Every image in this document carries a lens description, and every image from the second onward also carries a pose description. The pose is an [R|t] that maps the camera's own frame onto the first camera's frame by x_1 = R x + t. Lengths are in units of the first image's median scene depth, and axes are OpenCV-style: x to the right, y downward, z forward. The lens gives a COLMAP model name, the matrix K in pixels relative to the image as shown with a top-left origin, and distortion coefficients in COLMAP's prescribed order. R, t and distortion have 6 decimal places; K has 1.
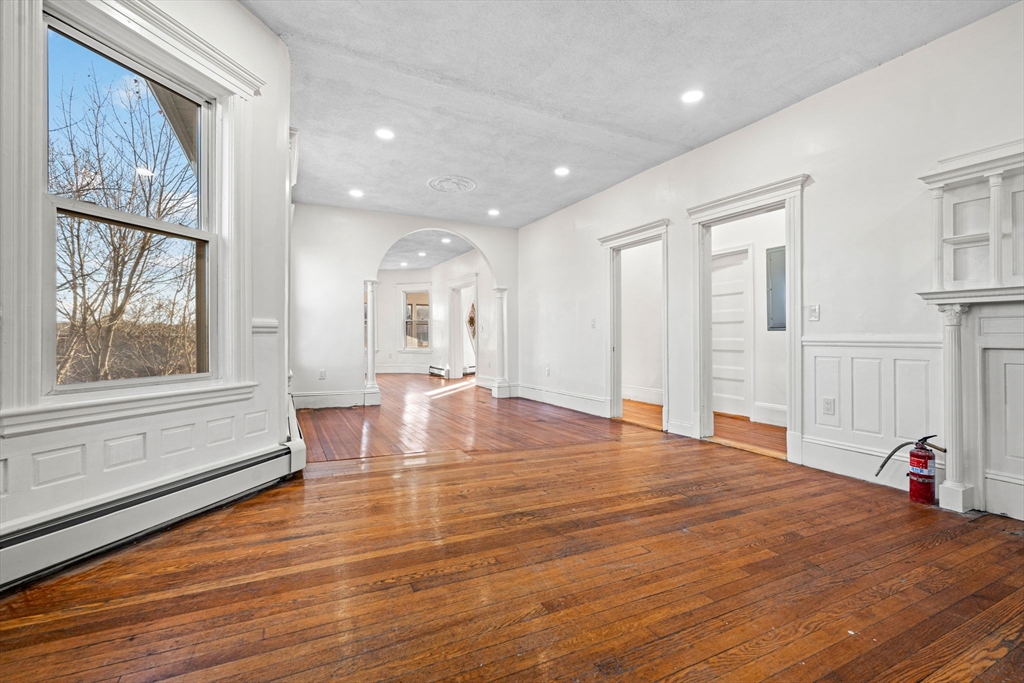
lens RADIAL K [[459.1, 0, 512.5], [0, 459.1, 331.4], [0, 0, 1]] dist [-0.001153, -0.000539]
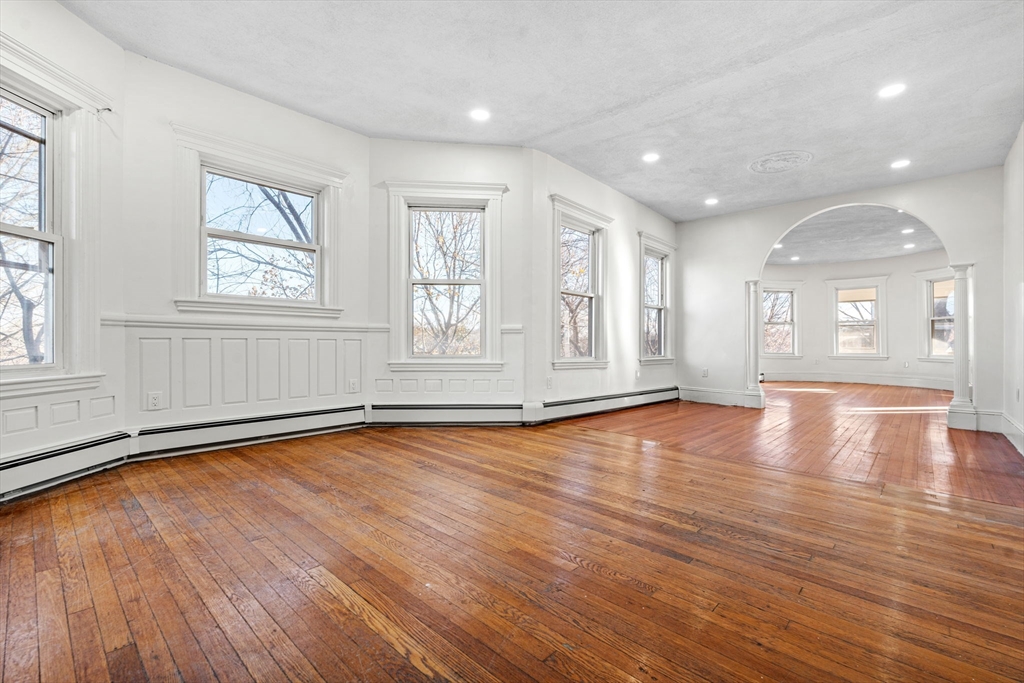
lens RADIAL K [[454.0, 0, 512.0], [0, 454.0, 341.5], [0, 0, 1]] dist [-0.002188, -0.000261]
pose [[0.337763, -0.001955, -0.941229, 0.980734], [0.008182, 0.999966, 0.000859, 0.031745], [0.941196, -0.007991, 0.337767, 0.434696]]
